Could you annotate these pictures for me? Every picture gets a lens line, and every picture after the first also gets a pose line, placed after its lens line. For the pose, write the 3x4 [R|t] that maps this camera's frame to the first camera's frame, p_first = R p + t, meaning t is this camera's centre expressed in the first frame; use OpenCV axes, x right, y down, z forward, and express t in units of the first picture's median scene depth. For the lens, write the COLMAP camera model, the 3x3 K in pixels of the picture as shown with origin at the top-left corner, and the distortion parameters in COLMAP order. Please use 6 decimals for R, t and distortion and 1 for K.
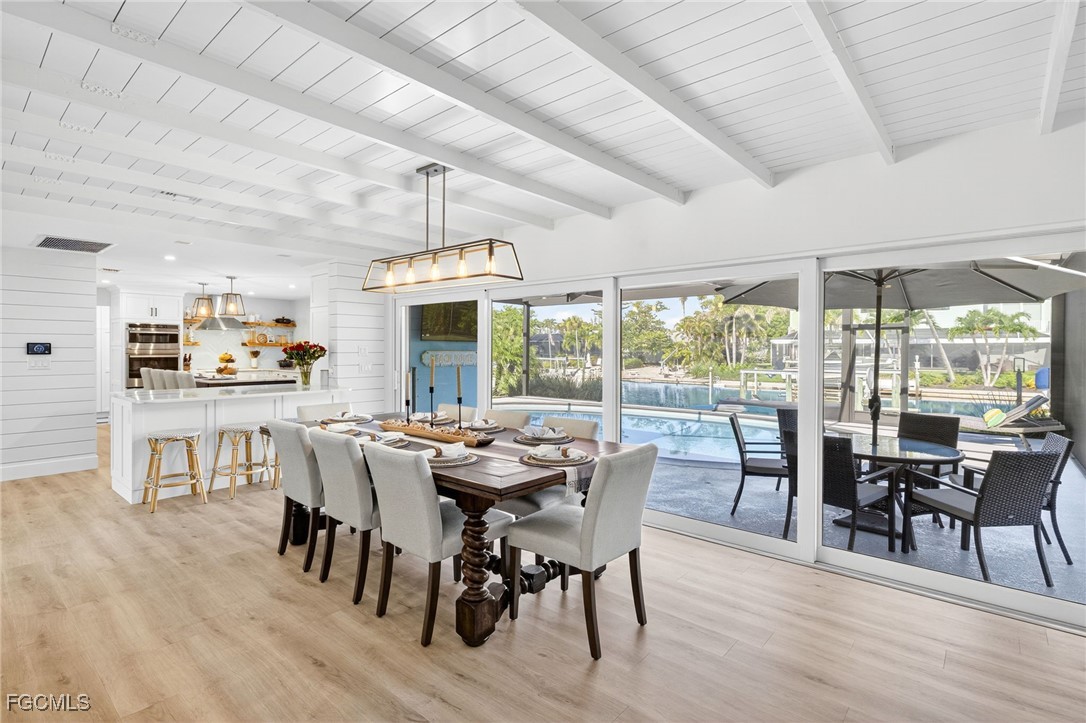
lens RADIAL K [[522.5, 0, 545.8], [0, 522.5, 360.5], [0, 0, 1]] dist [0.002270, 0.000361]
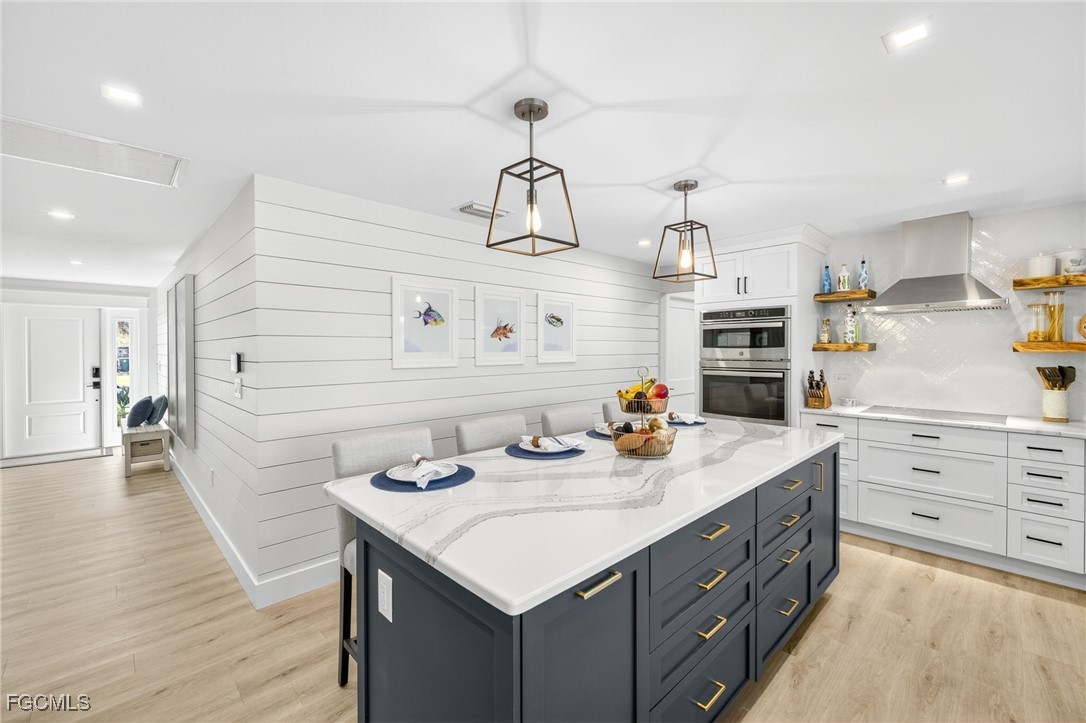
lens RADIAL K [[453.1, 0, 543.0], [0, 453.1, 361.5], [0, 0, 1]] dist [0.003562, 0.000538]
pose [[-0.090227, 0.021501, -0.995689, -0.300667], [-0.018641, 0.999555, 0.023274, -0.026689], [0.995747, 0.020661, -0.089786, 0.840164]]
